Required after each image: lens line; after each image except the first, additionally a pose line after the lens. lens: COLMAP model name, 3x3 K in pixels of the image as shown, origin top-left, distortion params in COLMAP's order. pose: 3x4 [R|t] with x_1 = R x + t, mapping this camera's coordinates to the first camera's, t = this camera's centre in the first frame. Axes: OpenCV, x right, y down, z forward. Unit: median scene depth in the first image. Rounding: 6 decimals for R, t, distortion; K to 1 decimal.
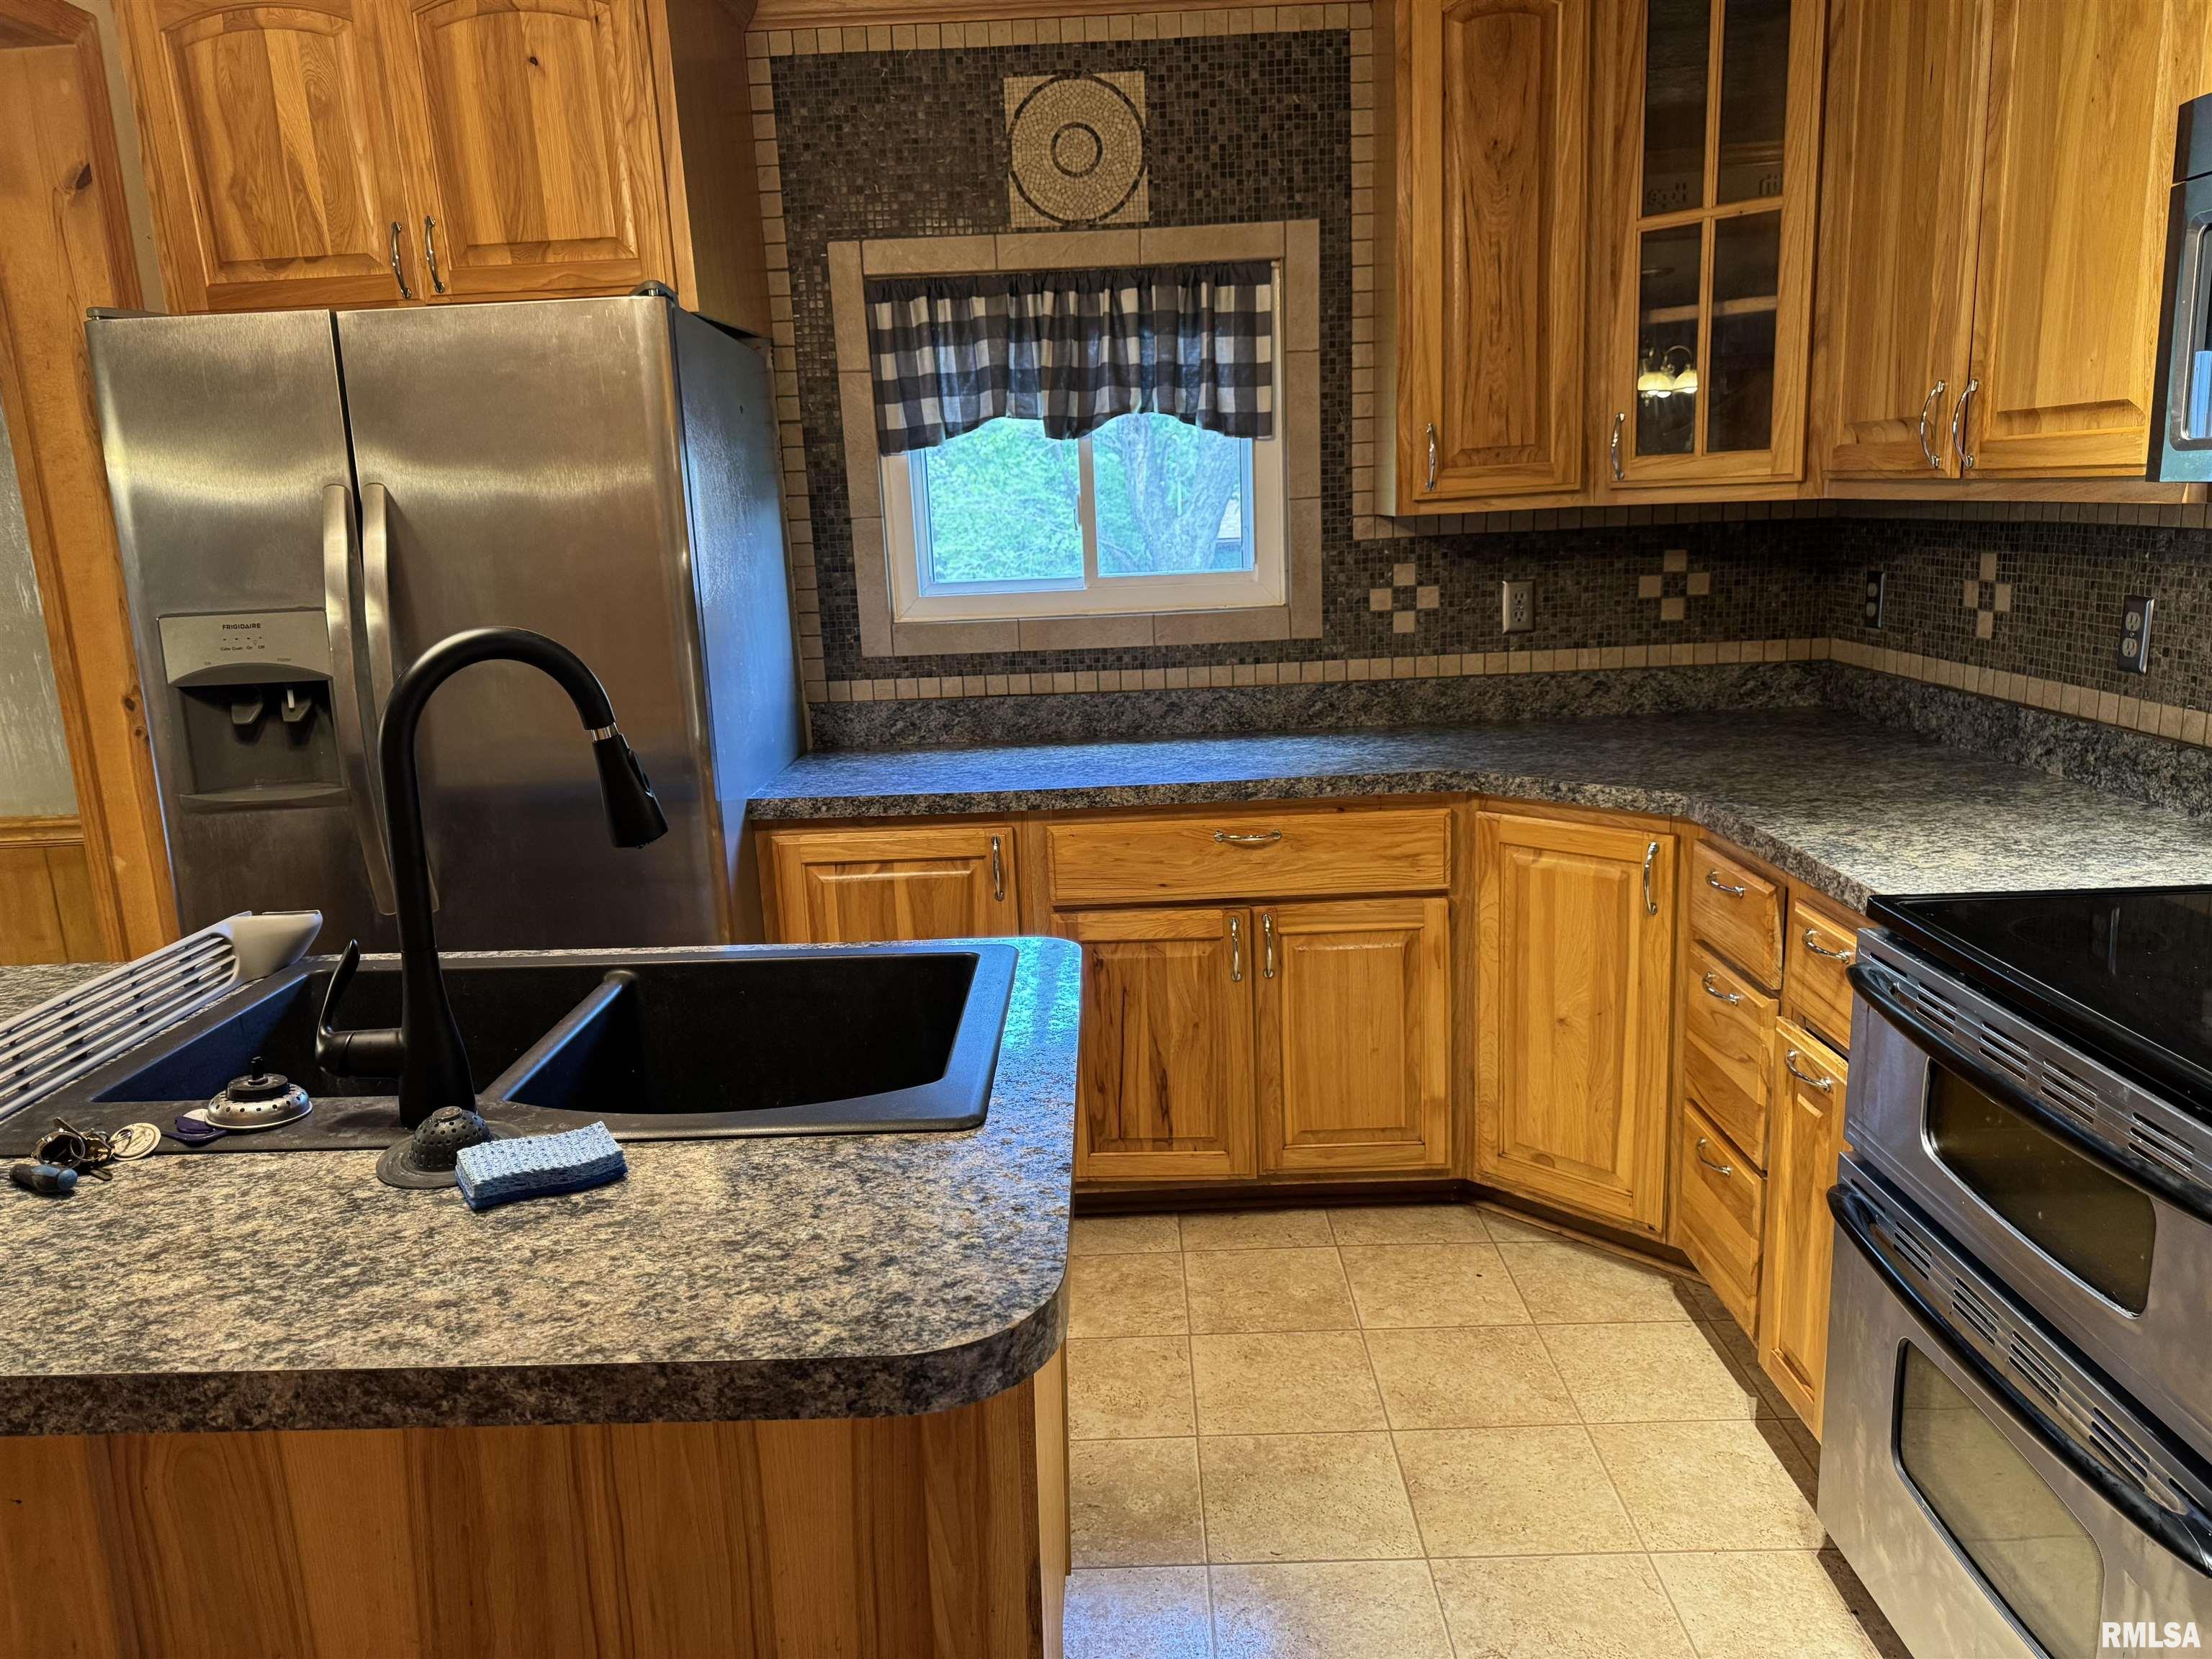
lens RADIAL K [[1581.9, 0, 1109.8], [0, 1581.9, 835.1], [0, 0, 1]] dist [0.038910, -0.036615]
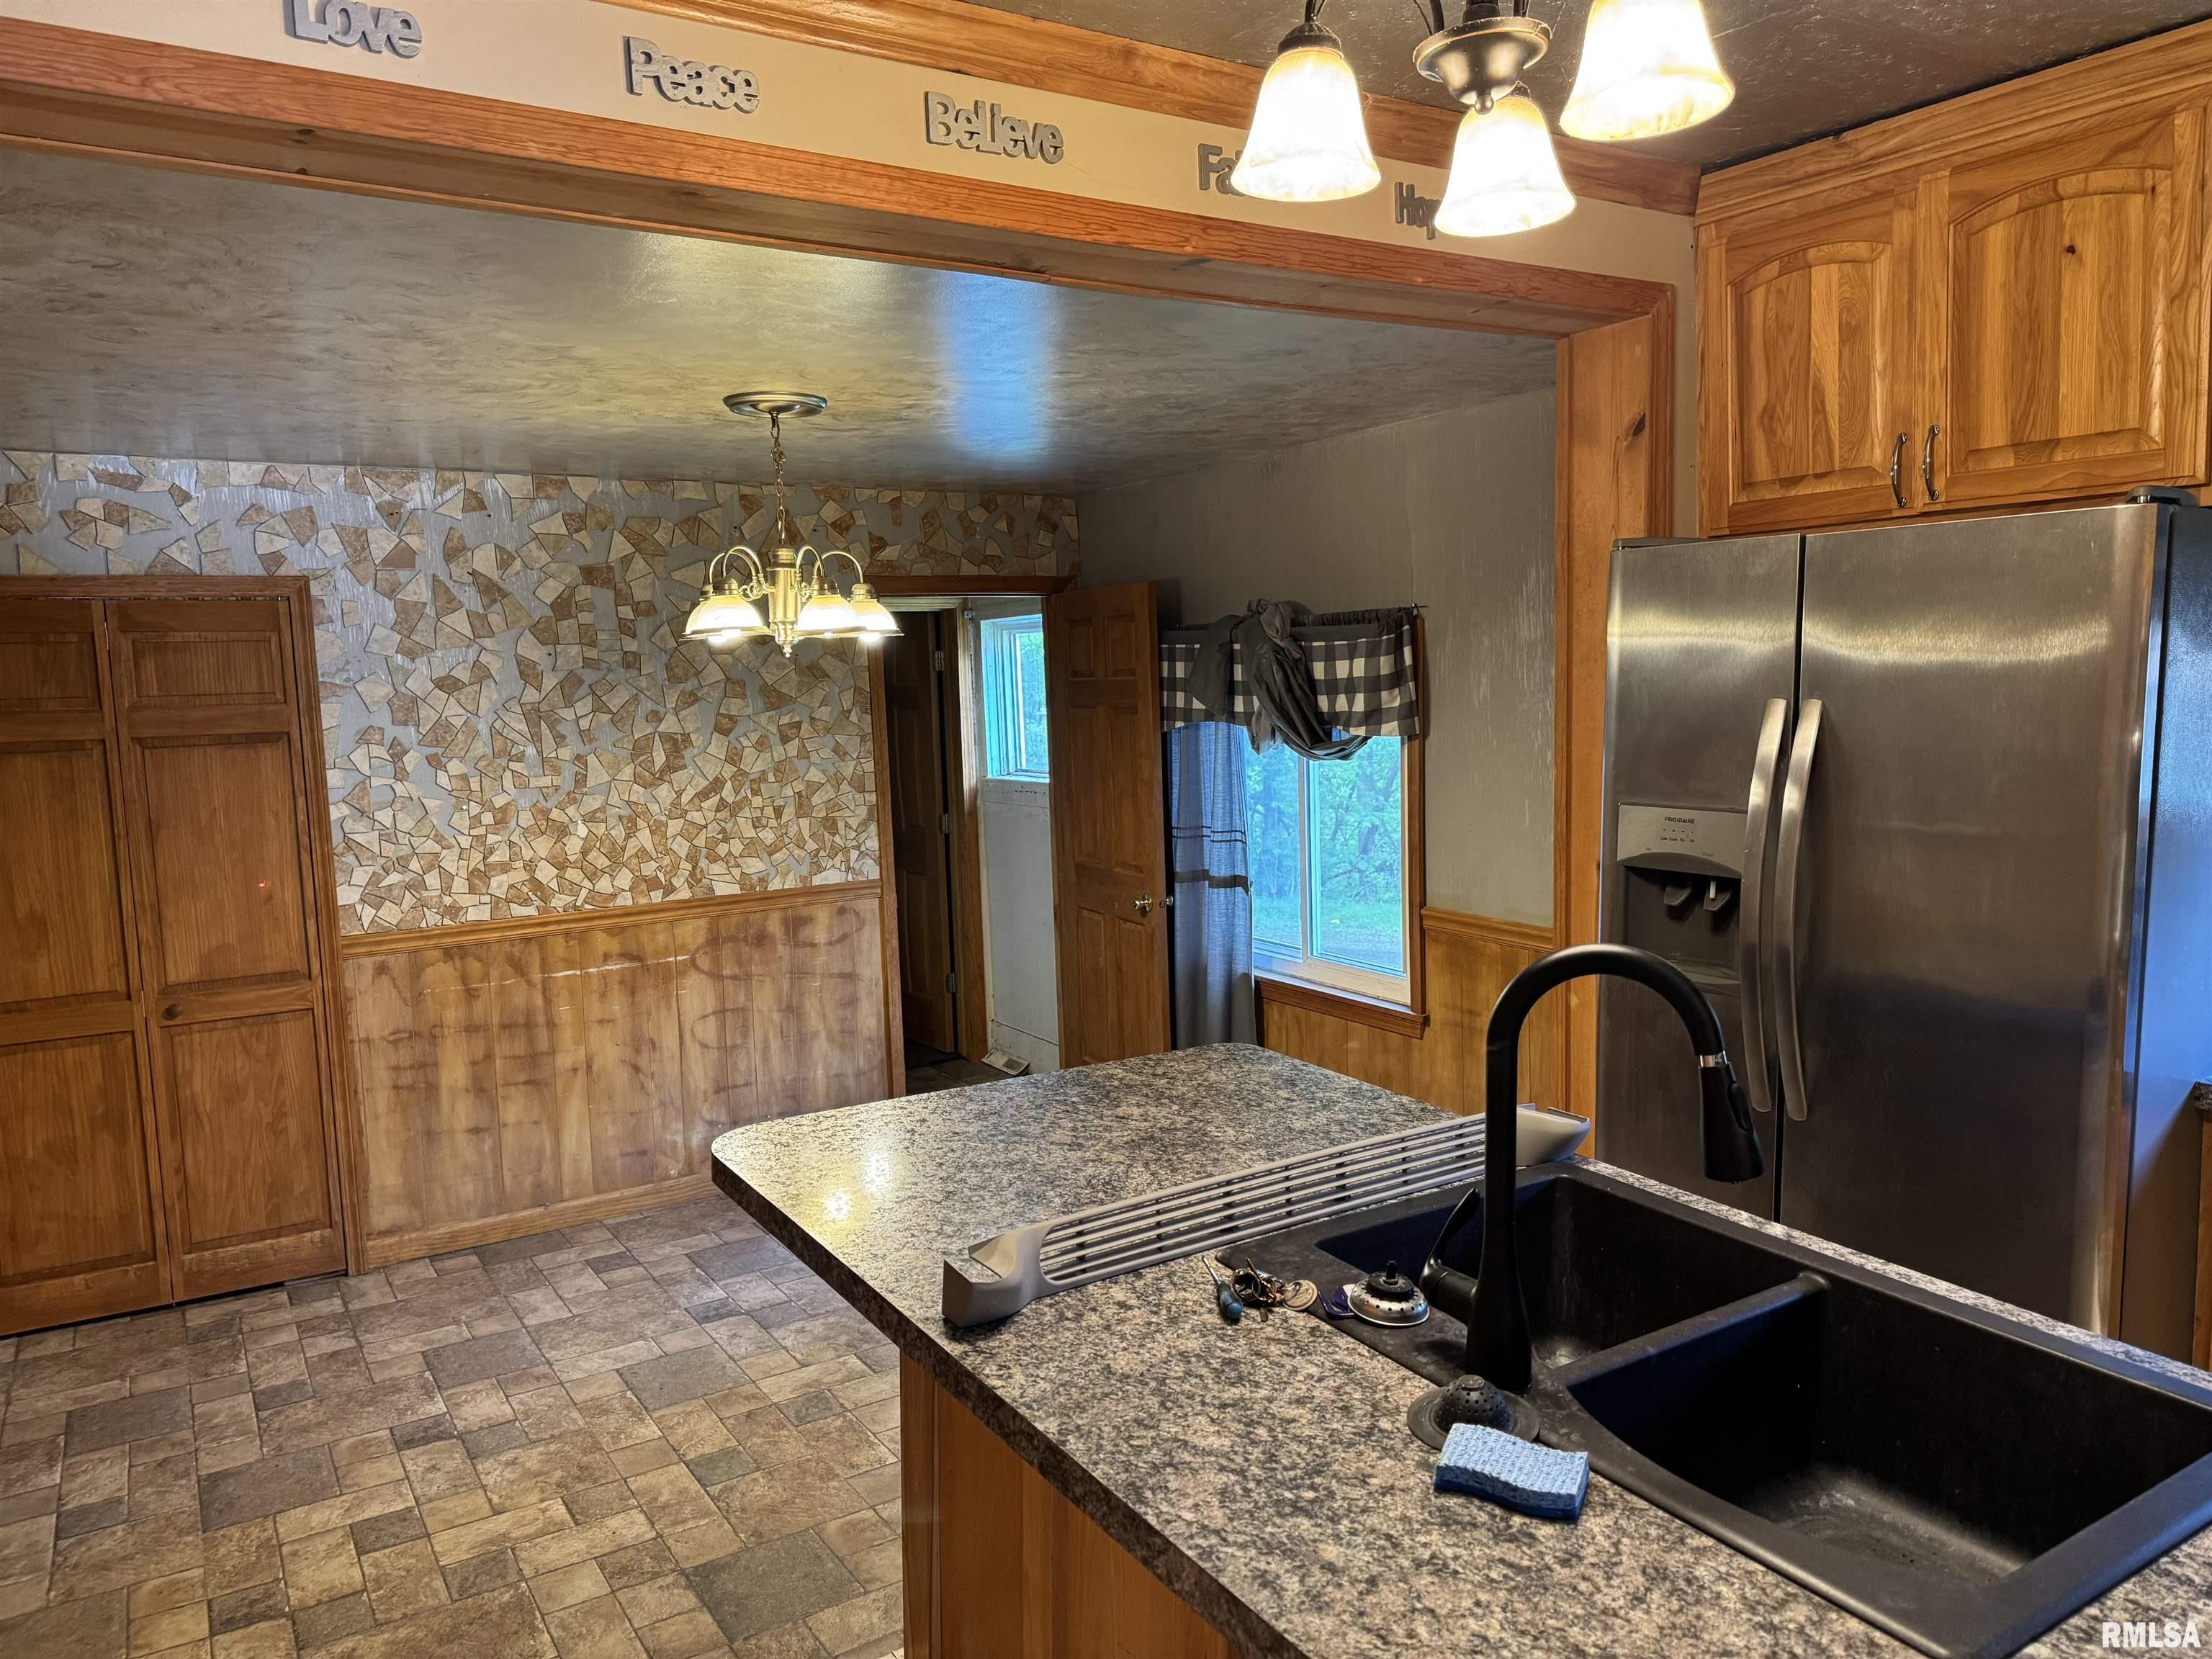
lens RADIAL K [[1581.9, 0, 1109.8], [0, 1581.9, 835.1], [0, 0, 1]] dist [0.038910, -0.036615]
pose [[0.536151, 0.127041, -0.834508, 0.221452], [-0.168161, 0.984869, 0.041892, -0.140282], [0.827203, 0.117871, 0.549401, 0.107037]]
